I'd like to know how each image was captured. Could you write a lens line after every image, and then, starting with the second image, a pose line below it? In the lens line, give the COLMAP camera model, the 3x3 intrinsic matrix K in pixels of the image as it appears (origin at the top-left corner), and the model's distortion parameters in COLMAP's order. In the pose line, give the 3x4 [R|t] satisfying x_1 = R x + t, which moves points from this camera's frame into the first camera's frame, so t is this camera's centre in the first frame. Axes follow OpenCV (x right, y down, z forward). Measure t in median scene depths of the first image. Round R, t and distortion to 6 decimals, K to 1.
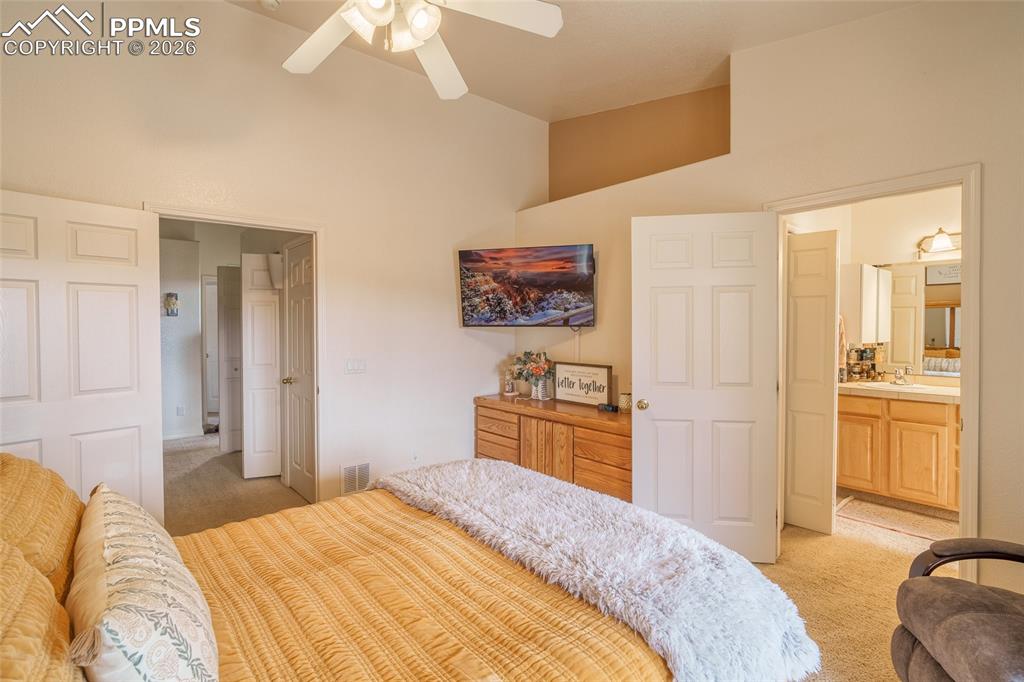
lens RADIAL K [[485.9, 0, 513.0], [0, 485.9, 330.2], [0, 0, 1]] dist [-0.006040, 0.000801]
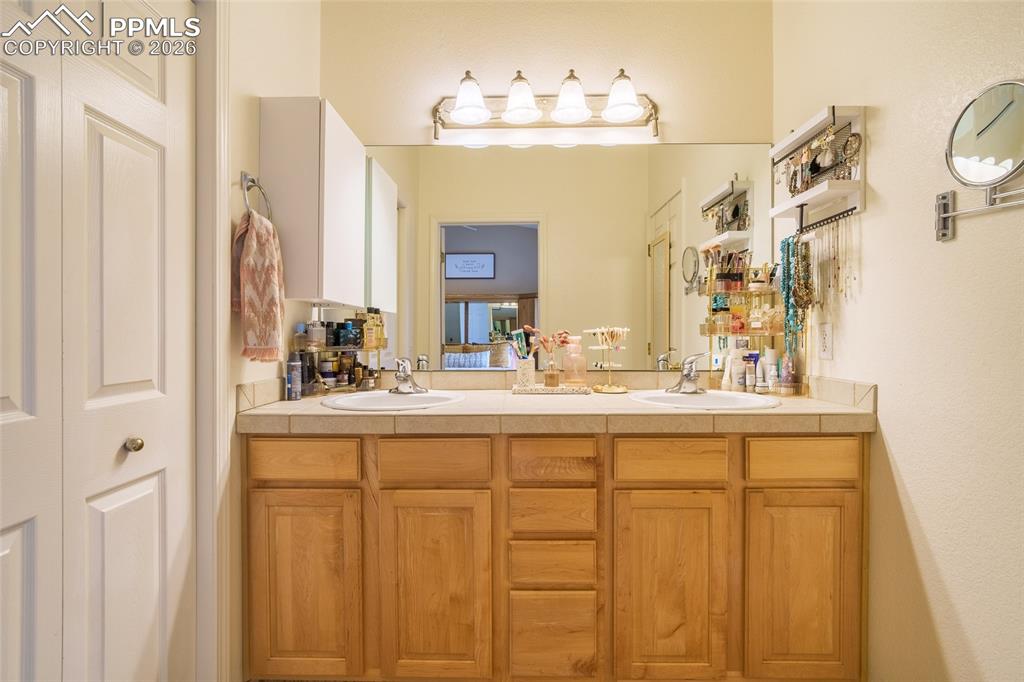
lens RADIAL K [[485.9, 0, 513.0], [0, 485.9, 330.2], [0, 0, 1]] dist [-0.006040, 0.000801]
pose [[0.664144, 0.003804, 0.747595, 0.495897], [0.012908, 0.999780, -0.016554, 0.058053], [-0.747493, 0.020644, 0.663949, 0.584501]]
